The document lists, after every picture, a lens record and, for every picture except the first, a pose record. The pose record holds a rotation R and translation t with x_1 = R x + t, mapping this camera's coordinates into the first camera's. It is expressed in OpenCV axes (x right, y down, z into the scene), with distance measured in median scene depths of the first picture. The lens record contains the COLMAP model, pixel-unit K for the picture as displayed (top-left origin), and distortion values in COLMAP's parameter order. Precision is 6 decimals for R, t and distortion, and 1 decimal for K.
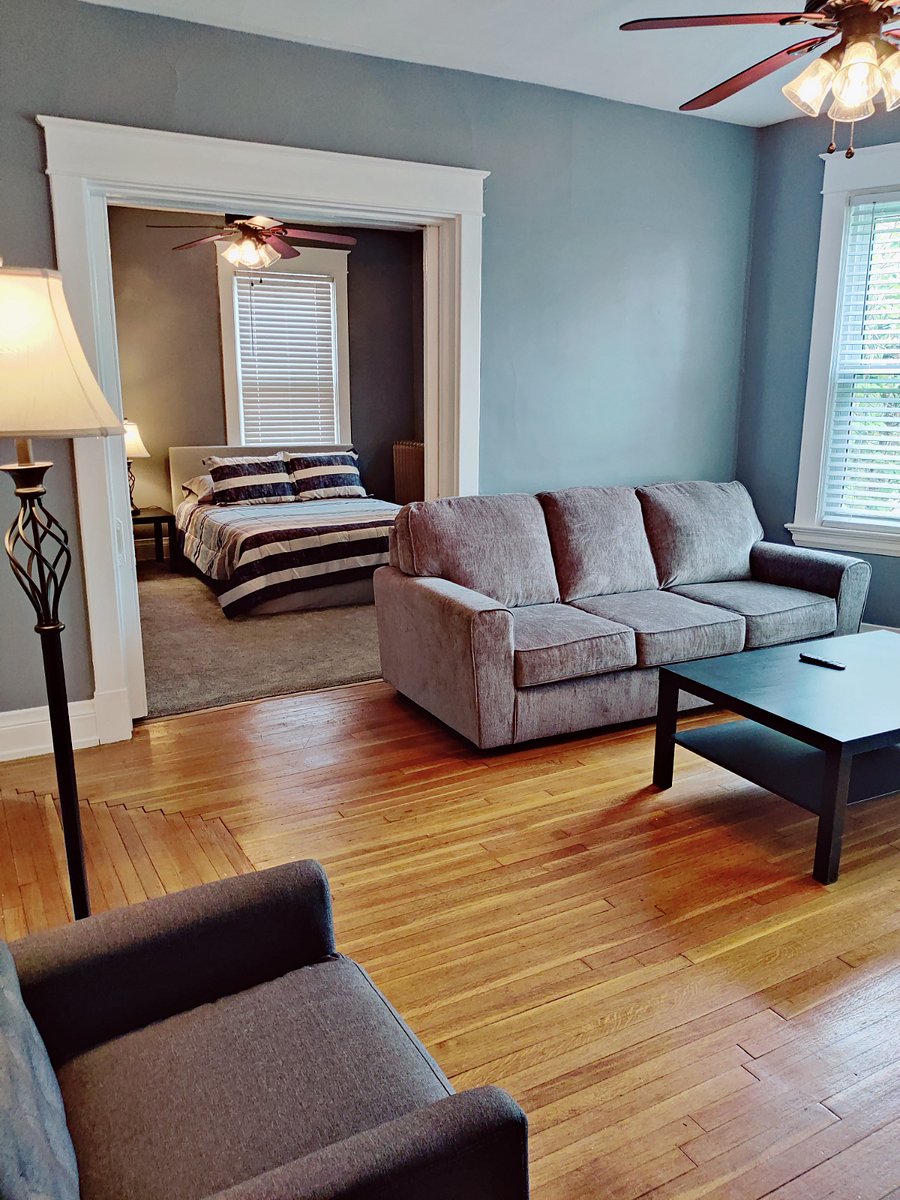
lens RADIAL K [[923.2, 0, 442.9], [0, 923.2, 600.0], [0, 0, 1]] dist [0.031658, -0.049280]
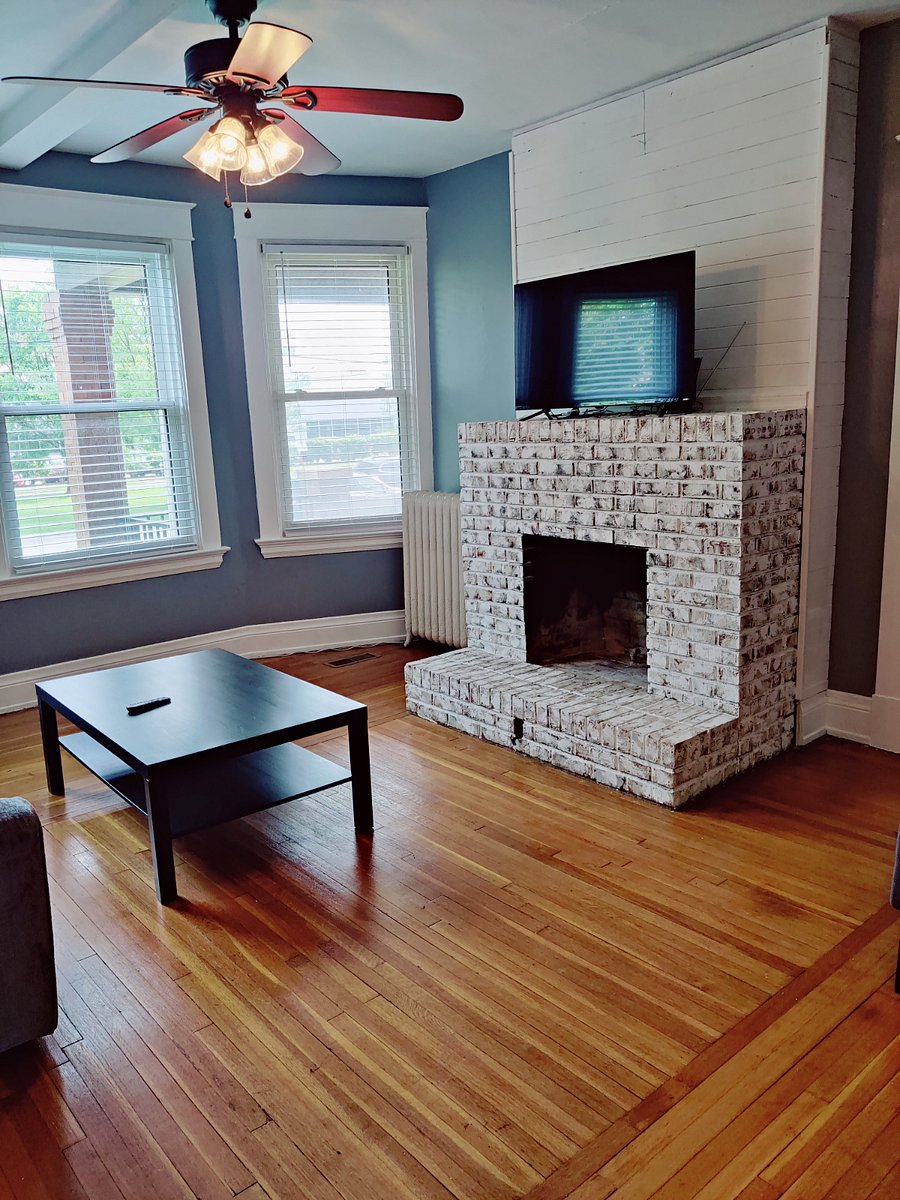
lens RADIAL K [[901.2, 0, 453.0], [0, 901.2, 591.1], [0, 0, 1]] dist [0.039213, -0.086852]
pose [[-0.191283, -0.198971, 0.961156, -0.676319], [0.270096, 0.930763, 0.246432, -0.236712], [-0.943641, 0.306743, -0.124298, 0.968521]]
